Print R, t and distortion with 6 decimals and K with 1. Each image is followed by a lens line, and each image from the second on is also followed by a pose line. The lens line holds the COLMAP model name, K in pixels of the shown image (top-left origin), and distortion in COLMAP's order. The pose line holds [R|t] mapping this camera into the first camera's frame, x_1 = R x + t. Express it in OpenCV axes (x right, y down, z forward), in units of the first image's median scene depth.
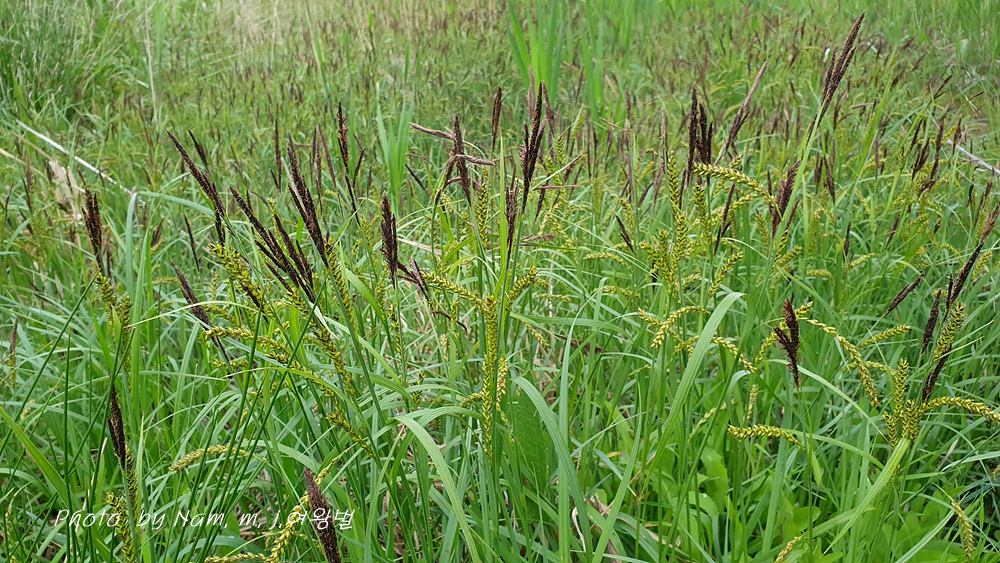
lens RADIAL K [[809.0, 0, 500.0], [0, 809.0, 281.5], [0, 0, 1]] dist [-0.002648, 0.007376]
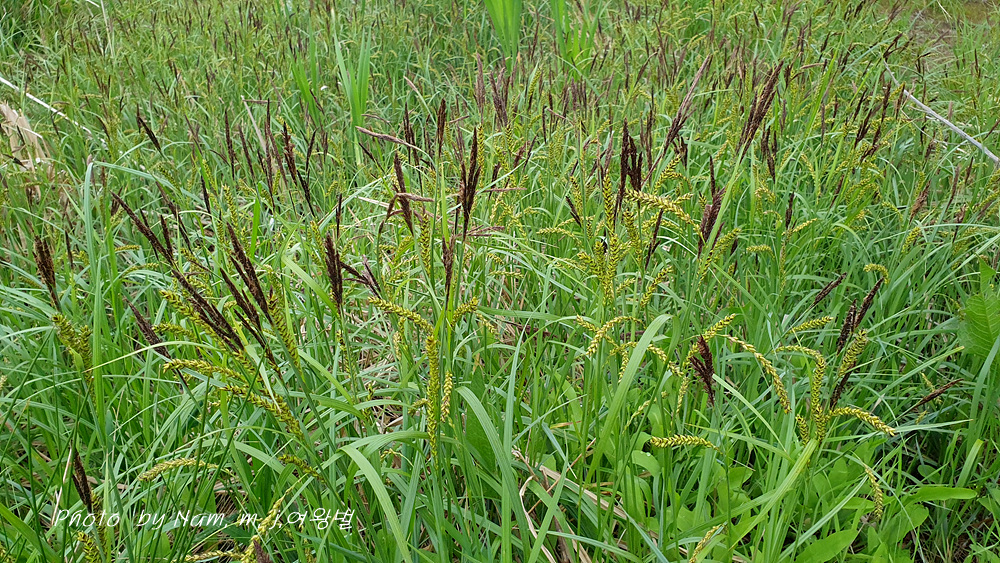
lens RADIAL K [[809.5, 0, 510.1], [0, 809.5, 277.7], [0, 0, 1]] dist [0.005037, 0.002745]
pose [[0.999249, -0.014322, 0.035994, 0.033229], [0.009421, 0.991094, 0.132827, -0.113652], [-0.037575, -0.132388, 0.990485, -0.033240]]
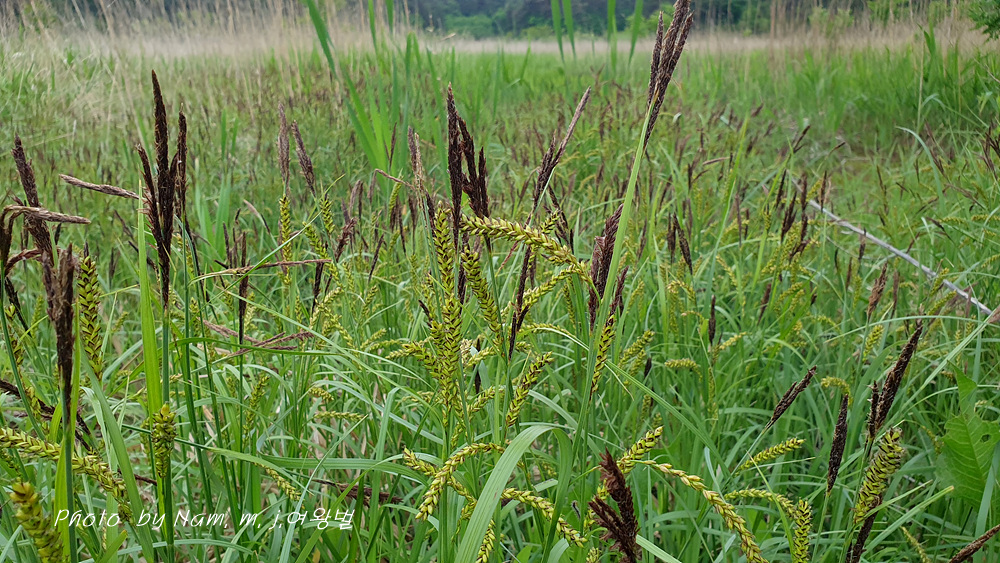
lens RADIAL K [[777.9, 0, 500.0], [0, 777.9, 281.5], [0, 0, 1]] dist [-0.007450, -0.001193]
pose [[0.990269, -0.038911, 0.133613, 0.122905], [0.052289, 0.993800, -0.098121, -0.024057], [-0.128967, 0.104153, 0.986164, 0.272286]]
